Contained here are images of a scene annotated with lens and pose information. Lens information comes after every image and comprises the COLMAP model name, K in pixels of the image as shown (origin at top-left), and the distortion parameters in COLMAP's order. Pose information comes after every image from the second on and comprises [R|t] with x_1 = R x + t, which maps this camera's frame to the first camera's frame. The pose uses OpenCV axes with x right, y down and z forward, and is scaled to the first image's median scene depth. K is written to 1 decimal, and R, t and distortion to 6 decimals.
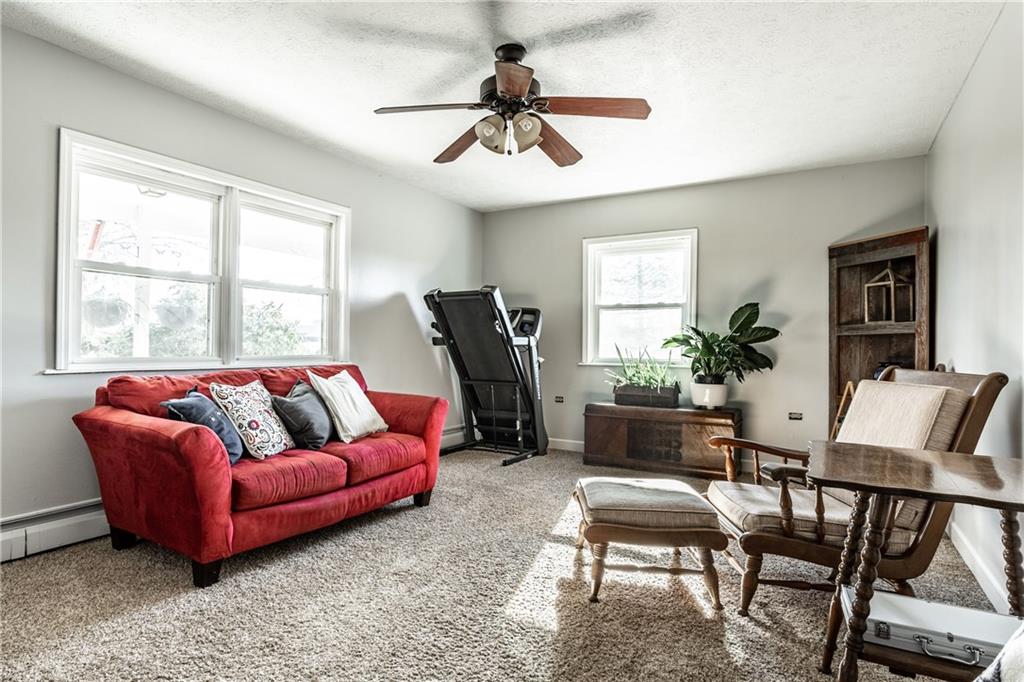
lens RADIAL K [[568.7, 0, 512.0], [0, 568.7, 341.0], [0, 0, 1]] dist [-0.002188, -0.000339]
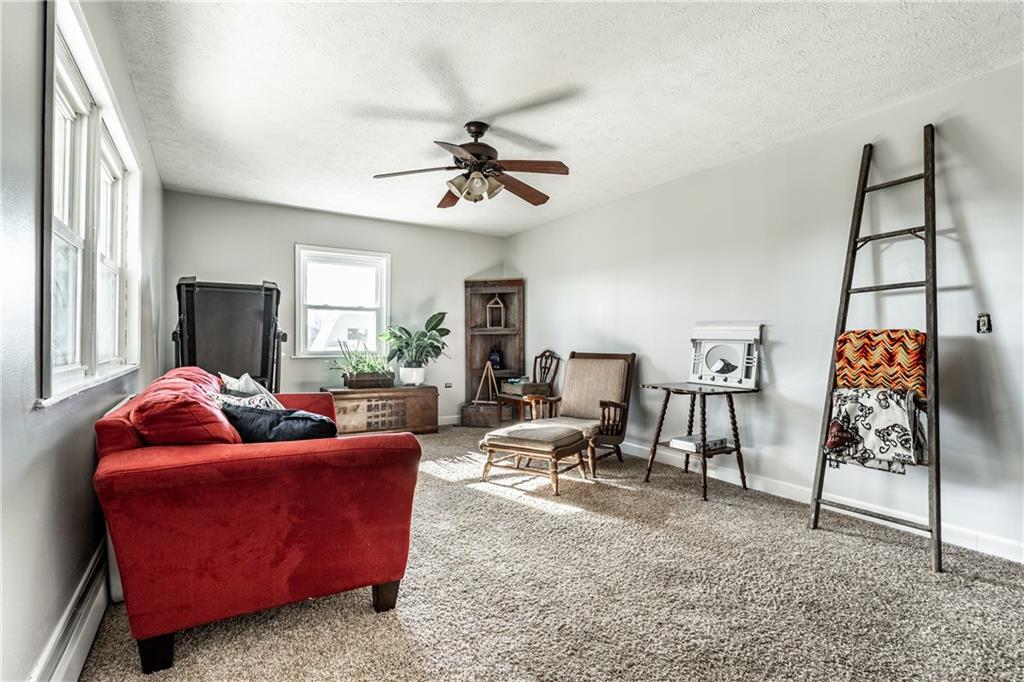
lens RADIAL K [[469.3, 0, 512.0], [0, 469.3, 341.0], [0, 0, 1]] dist [0.000722, 0.000133]
pose [[0.468389, -0.006071, 0.883502, -0.639698], [-0.010278, 0.999871, 0.012319, -0.008790], [-0.883463, -0.014850, 0.468266, 0.266162]]
